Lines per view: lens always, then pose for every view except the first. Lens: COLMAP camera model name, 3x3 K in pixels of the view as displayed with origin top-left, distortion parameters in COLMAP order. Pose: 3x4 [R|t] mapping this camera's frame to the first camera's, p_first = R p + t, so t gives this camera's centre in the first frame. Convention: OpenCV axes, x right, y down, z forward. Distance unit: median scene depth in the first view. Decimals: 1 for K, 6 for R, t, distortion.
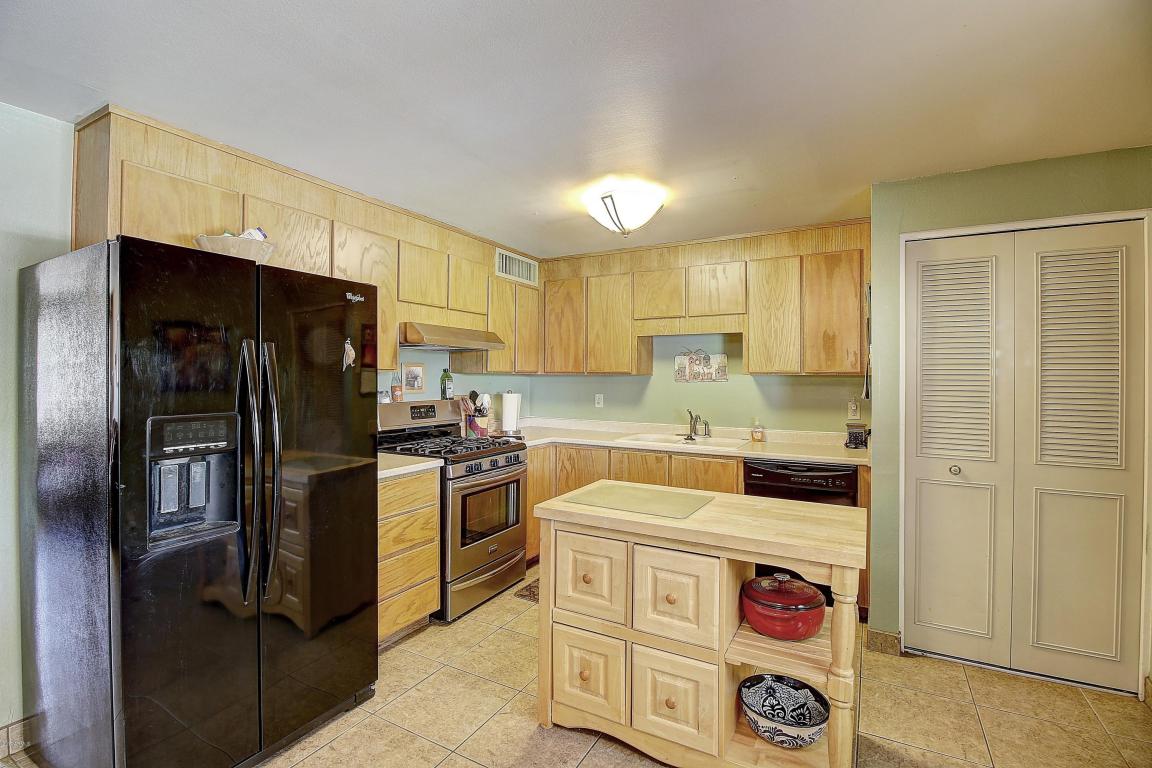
lens RADIAL K [[530.4, 0, 567.4], [0, 530.4, 373.8], [0, 0, 1]] dist [0.003665, -0.014324]
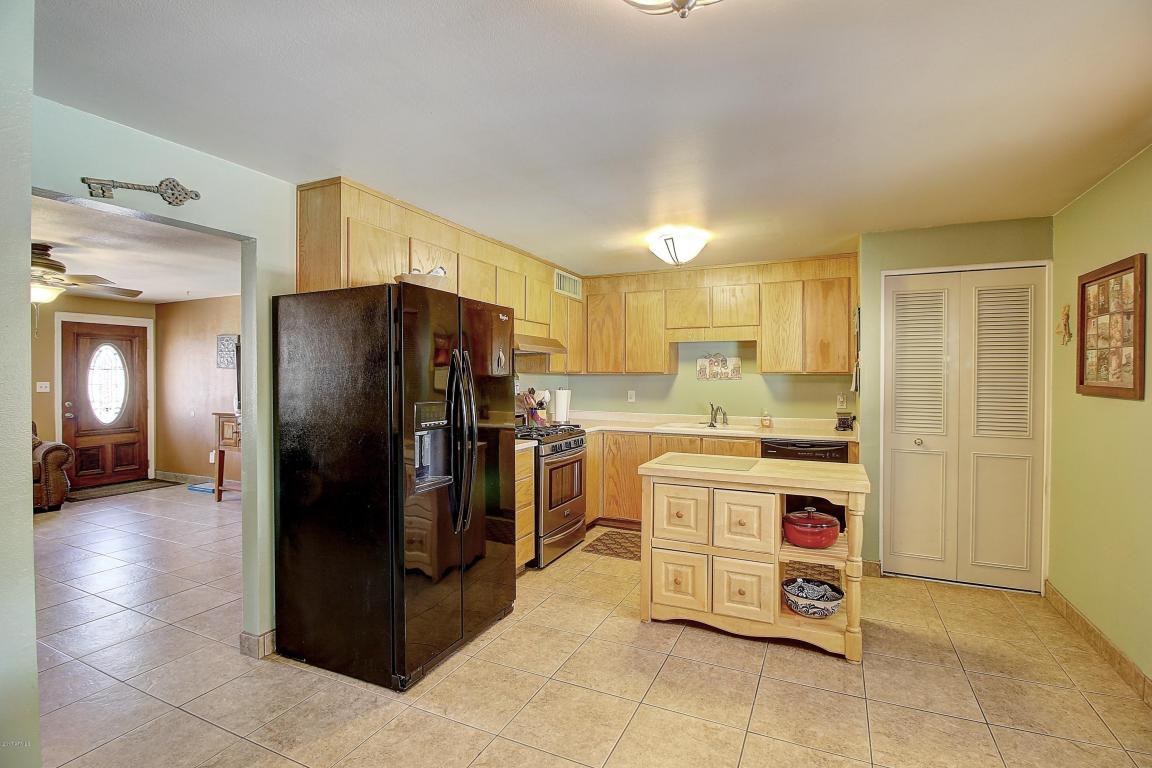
lens RADIAL K [[538.5, 0, 578.9], [0, 538.5, 380.5], [0, 0, 1]] dist [0.004567, -0.016339]
pose [[0.996741, -0.002698, 0.080618, -0.237609], [0.001716, 0.999923, 0.012253, 0.001239], [-0.080645, -0.012074, 0.996670, -0.294202]]
